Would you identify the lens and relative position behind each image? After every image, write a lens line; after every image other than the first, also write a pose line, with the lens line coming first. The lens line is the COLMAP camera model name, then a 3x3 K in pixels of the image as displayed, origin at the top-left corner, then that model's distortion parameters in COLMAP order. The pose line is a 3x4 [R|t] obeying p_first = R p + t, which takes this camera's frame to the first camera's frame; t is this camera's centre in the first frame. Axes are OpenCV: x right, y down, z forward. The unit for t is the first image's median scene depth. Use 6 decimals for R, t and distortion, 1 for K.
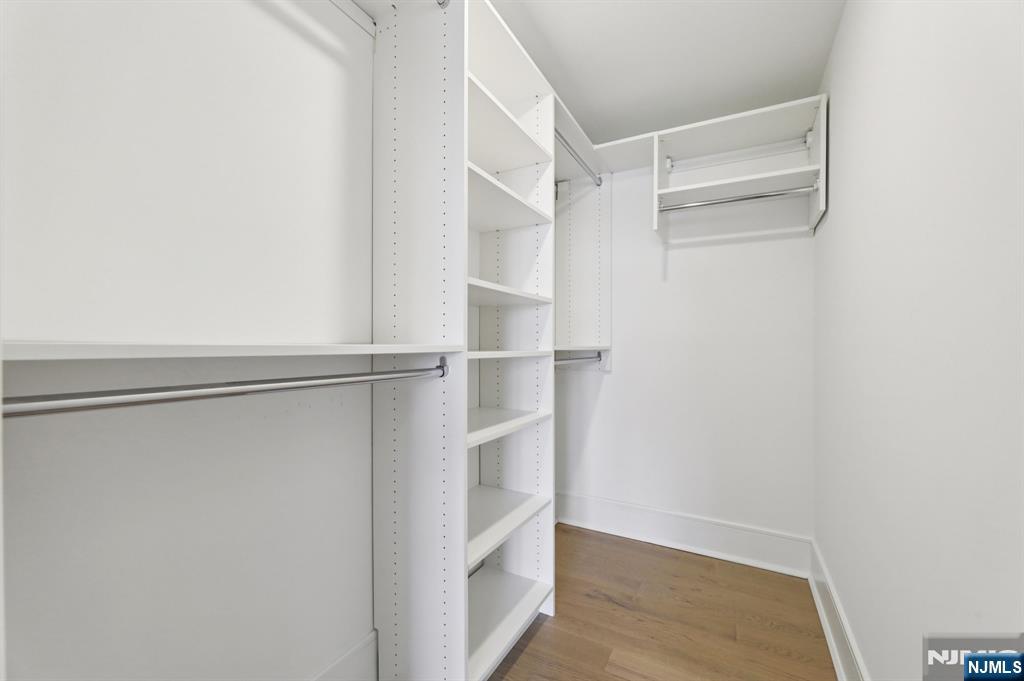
lens RADIAL K [[414.5, 0, 512.8], [0, 414.5, 344.1], [0, 0, 1]] dist [-0.003097, -0.000425]
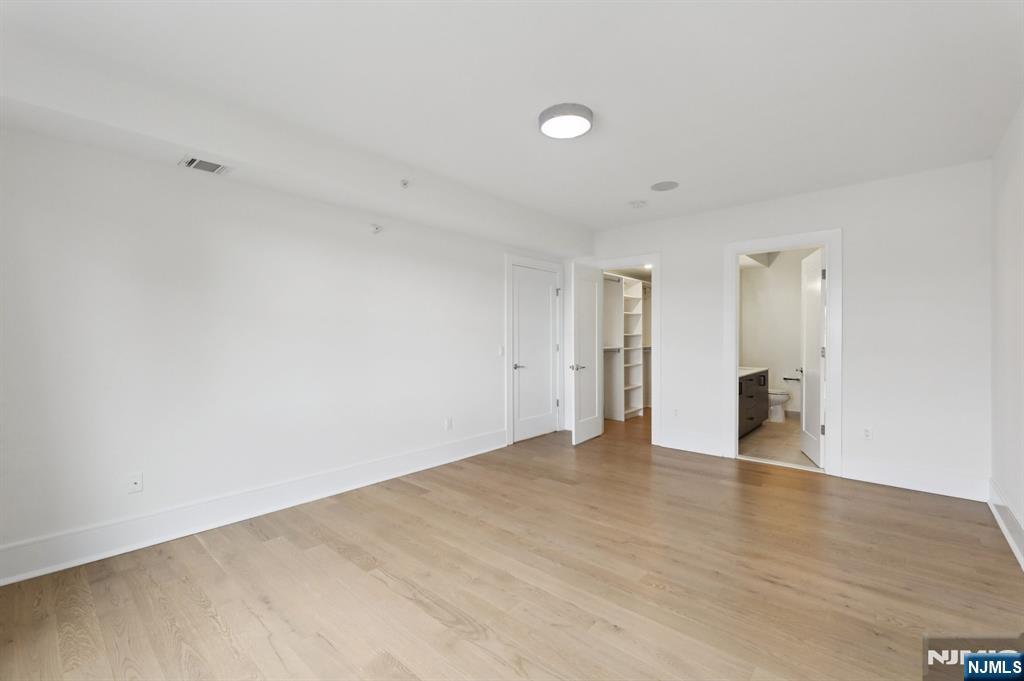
lens RADIAL K [[414.5, 0, 510.8], [0, 414.5, 339.7], [0, 0, 1]] dist [-0.003097, -0.000425]
pose [[0.977681, -0.009992, -0.209856, -0.347261], [0.010209, 0.999948, -0.000050, -0.083980], [0.209845, -0.002093, 0.977732, -3.654829]]
